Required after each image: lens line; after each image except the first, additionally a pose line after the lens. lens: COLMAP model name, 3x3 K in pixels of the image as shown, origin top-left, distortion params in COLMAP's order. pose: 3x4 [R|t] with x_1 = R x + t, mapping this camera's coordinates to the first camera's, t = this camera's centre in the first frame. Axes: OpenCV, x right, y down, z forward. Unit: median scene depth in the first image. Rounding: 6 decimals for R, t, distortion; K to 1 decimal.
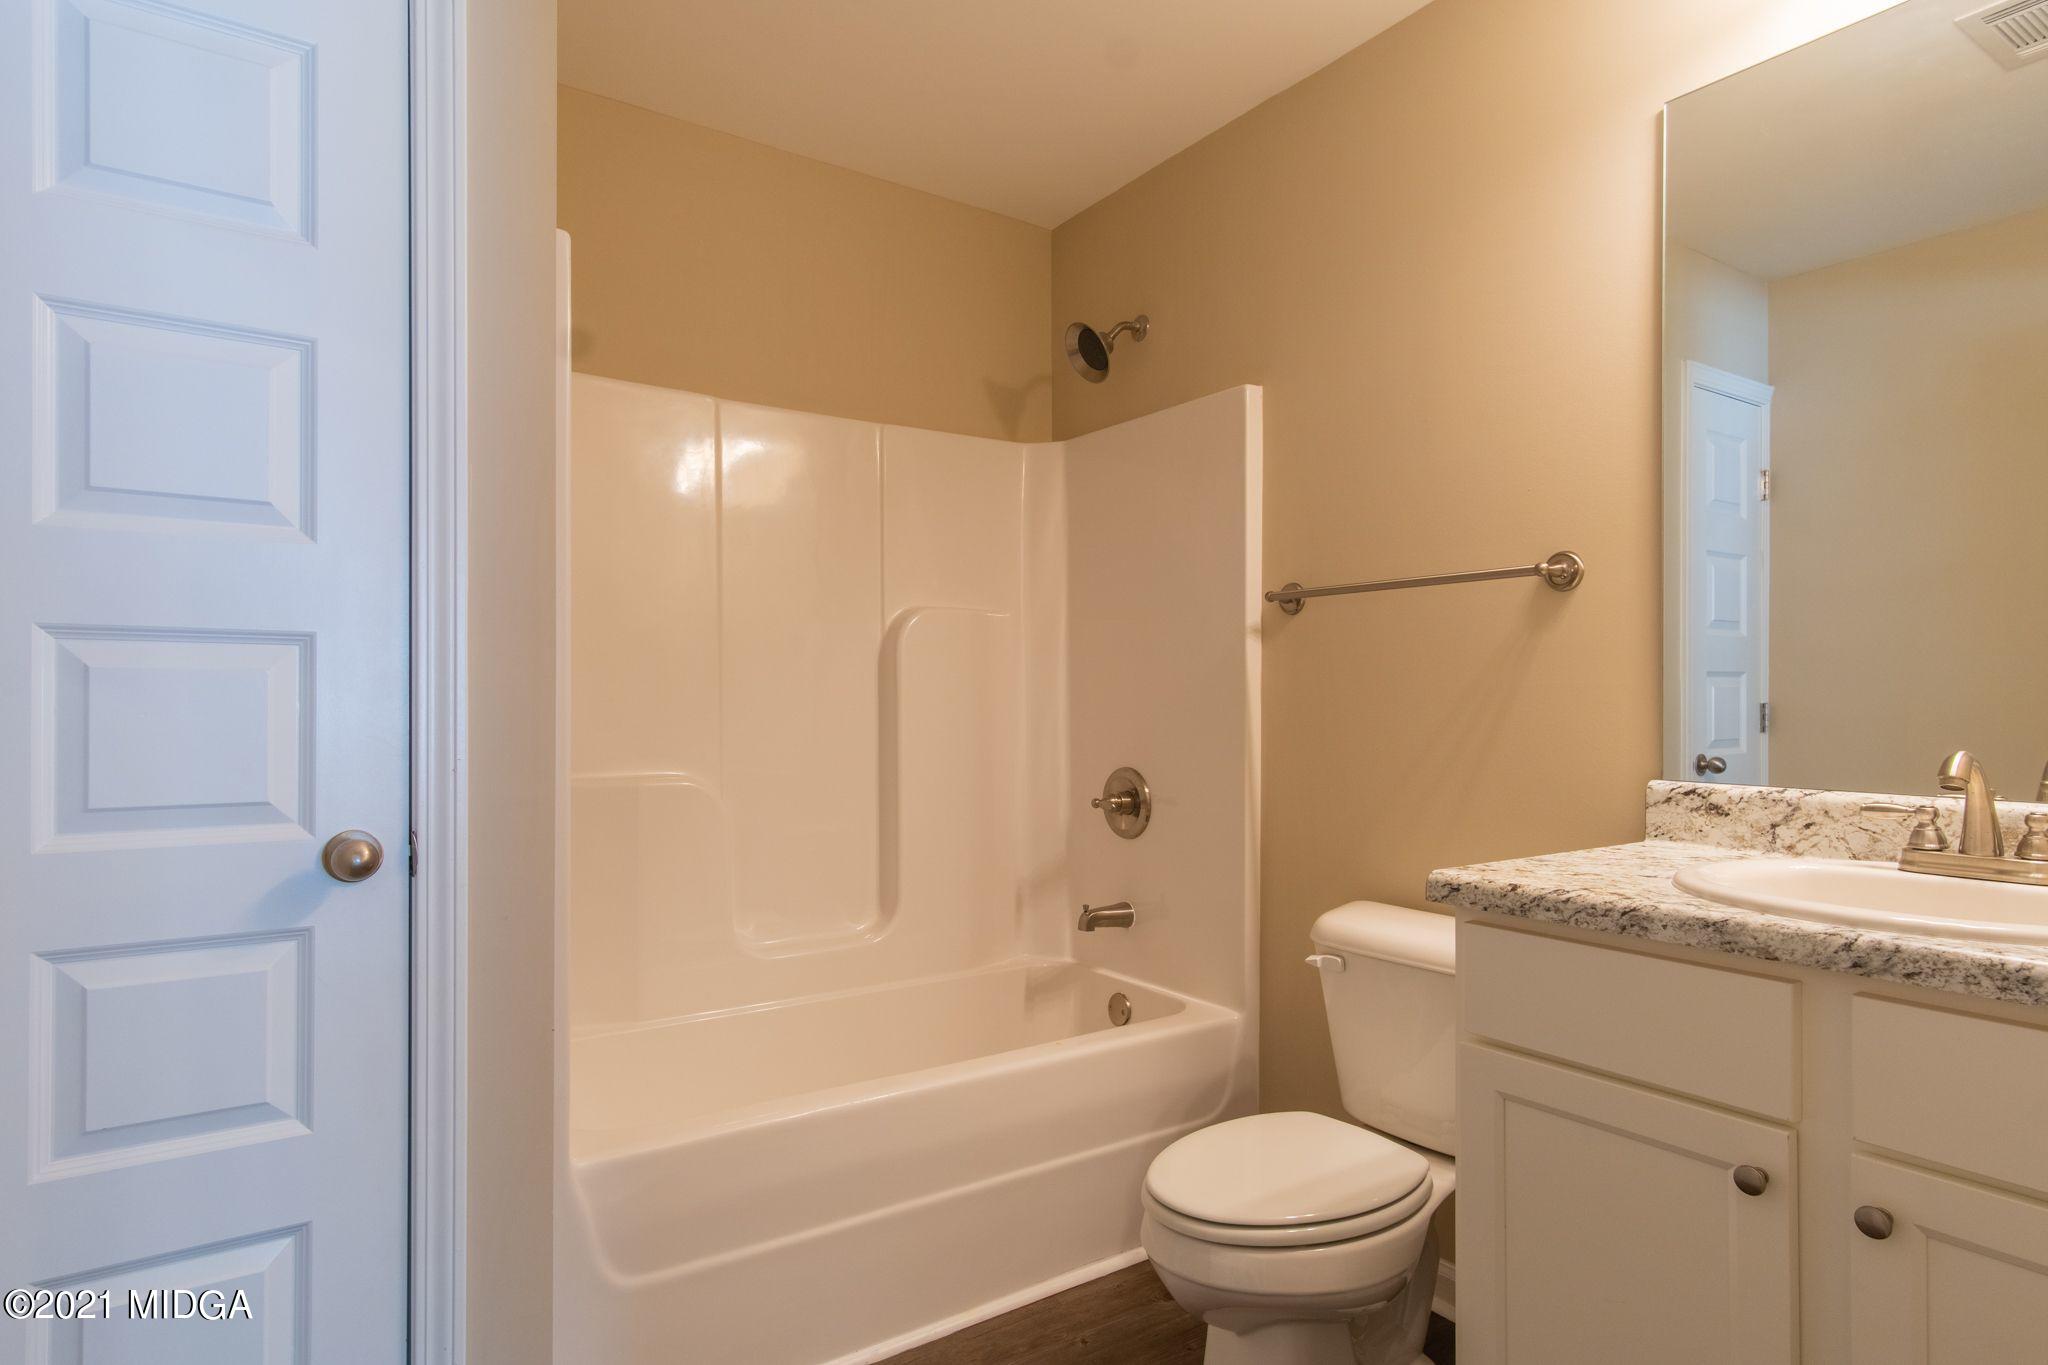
lens RADIAL K [[1161.6, 0, 1024.0], [0, 1161.6, 682.5], [0, 0, 1]] dist [-0.000106, 0.000387]
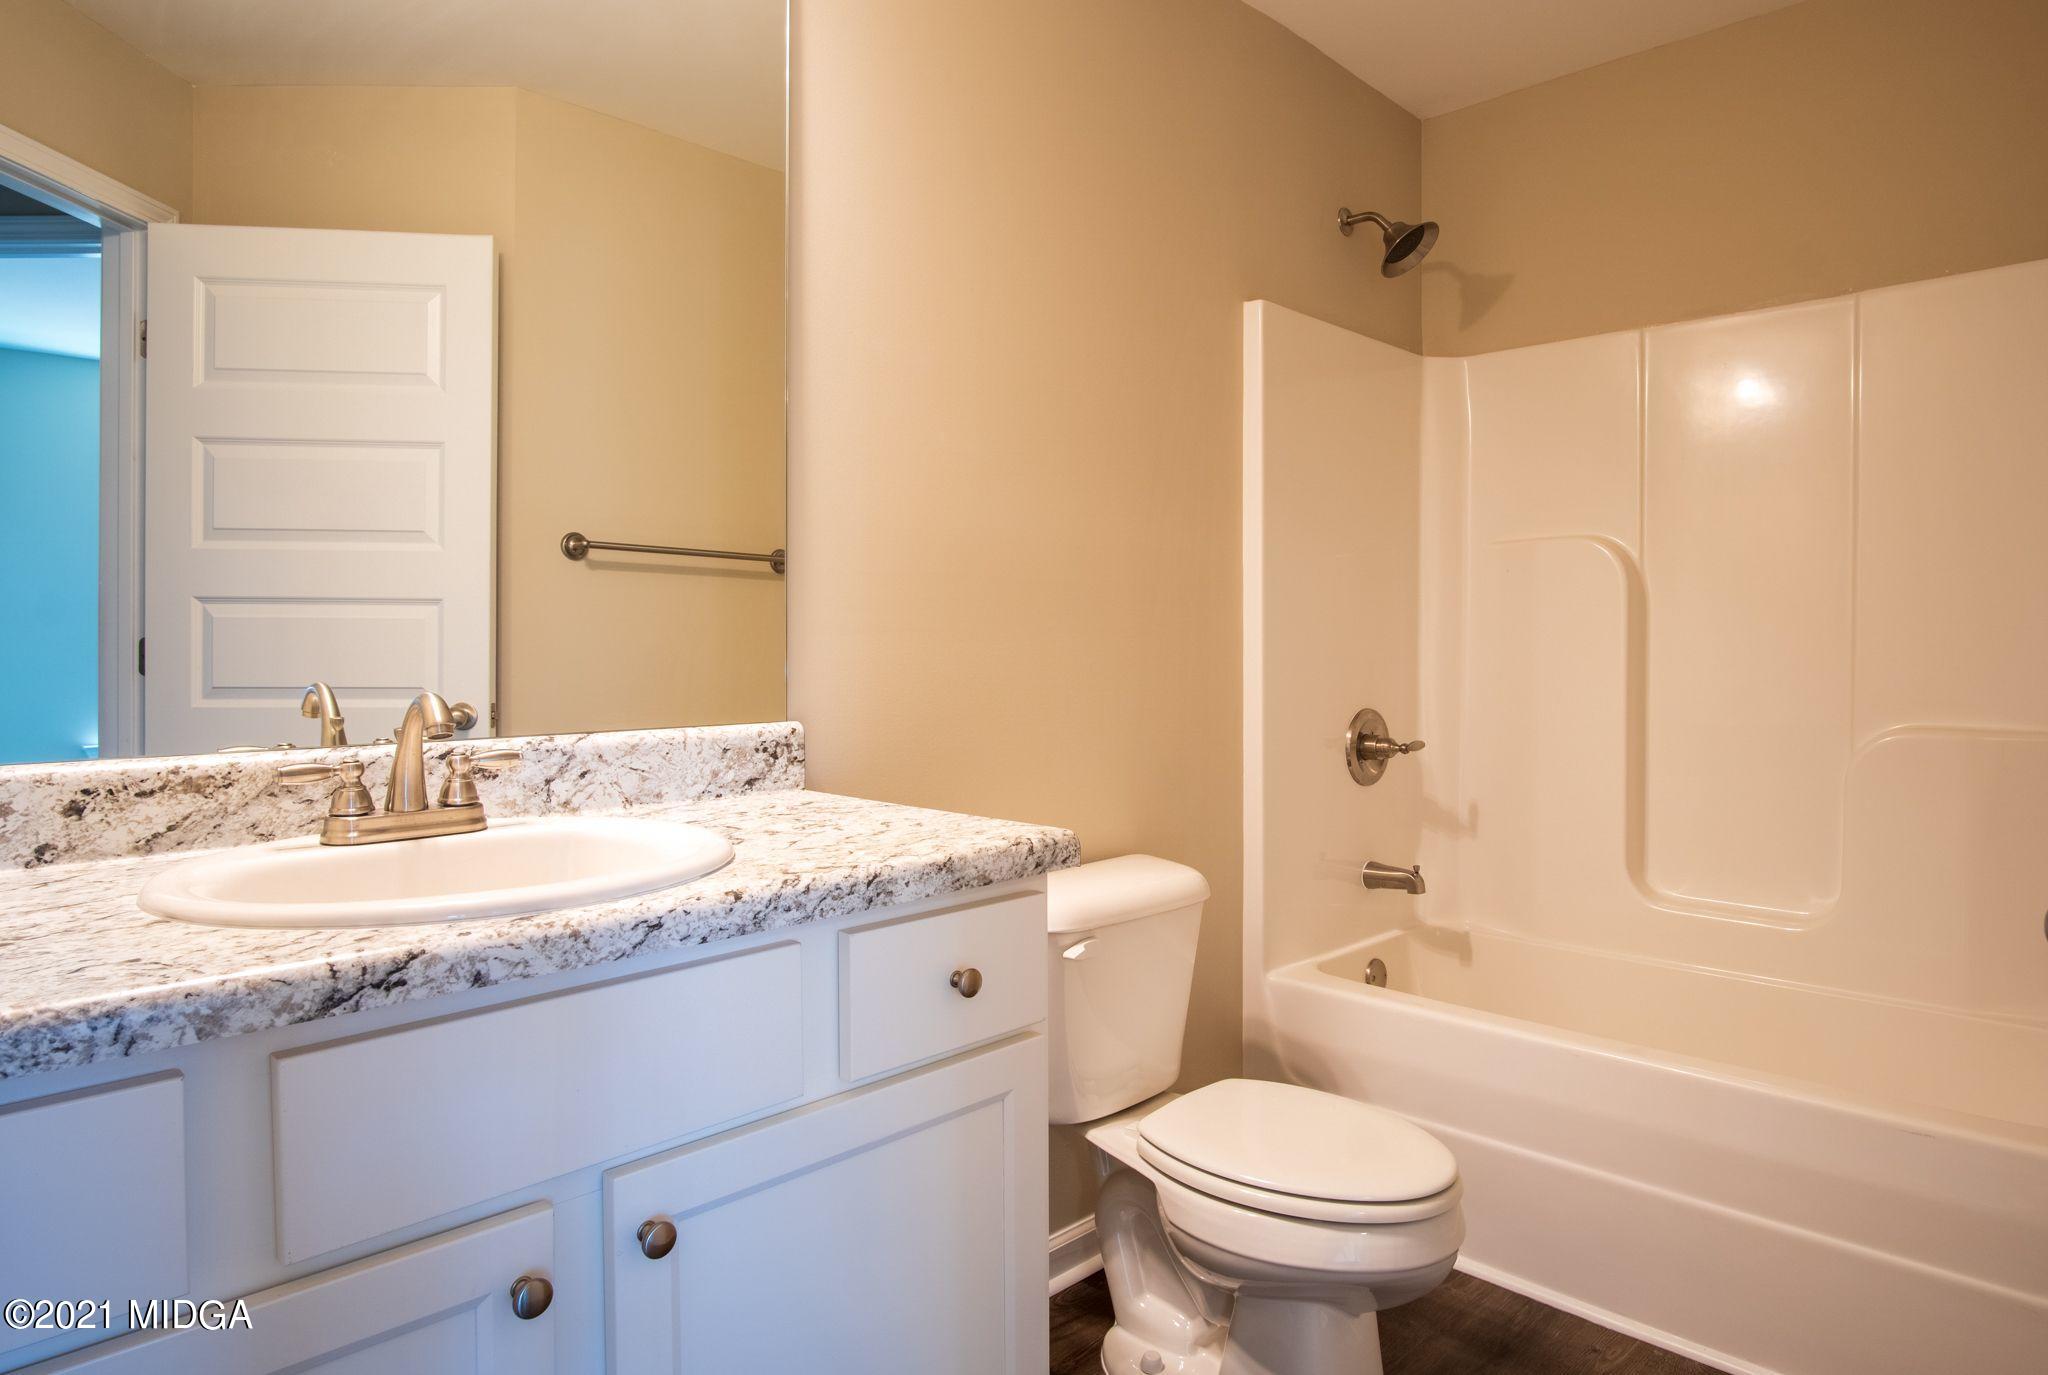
lens RADIAL K [[1211.3, 0, 1024.0], [0, 1211.3, 687.5], [0, 0, 1]] dist [-0.003630, -0.000329]
pose [[-0.209774, -0.037329, 0.977037, -0.278187], [-0.008208, 0.999303, 0.036418, 0.022447], [-0.977716, -0.000380, -0.209934, 0.871879]]
